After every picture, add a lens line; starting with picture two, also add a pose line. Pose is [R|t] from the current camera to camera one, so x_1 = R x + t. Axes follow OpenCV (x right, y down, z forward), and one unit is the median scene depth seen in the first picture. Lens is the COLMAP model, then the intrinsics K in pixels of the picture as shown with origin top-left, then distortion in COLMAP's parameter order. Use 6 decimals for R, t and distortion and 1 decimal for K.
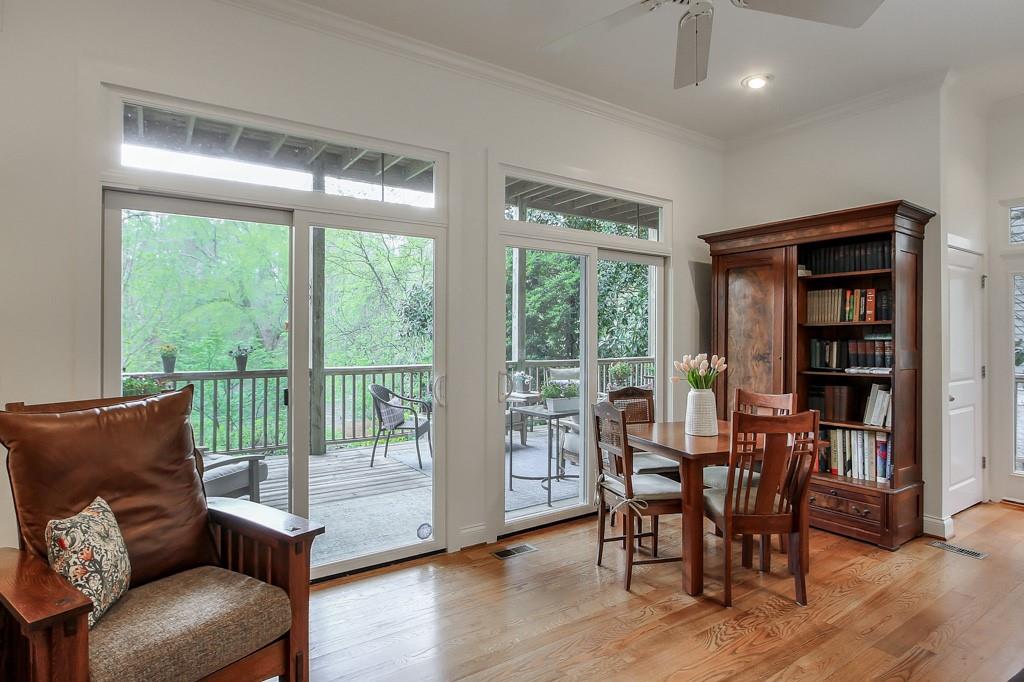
lens RADIAL K [[548.0, 0, 507.6], [0, 548.0, 334.8], [0, 0, 1]] dist [-0.018579, 0.000962]
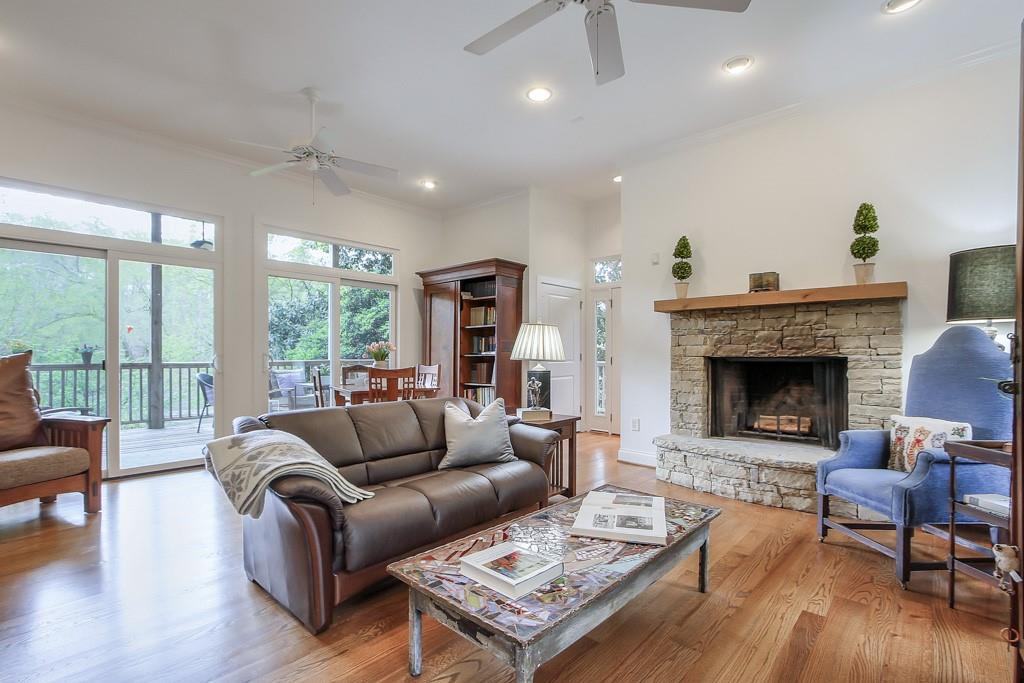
lens RADIAL K [[476.1, 0, 501.8], [0, 476.1, 353.4], [0, 0, 1]] dist [-0.013100, 0.000686]
pose [[0.972028, -0.002115, 0.234857, 0.300011], [0.000795, 0.999983, 0.005714, 0.052929], [-0.234865, -0.005368, 0.972013, -0.462553]]
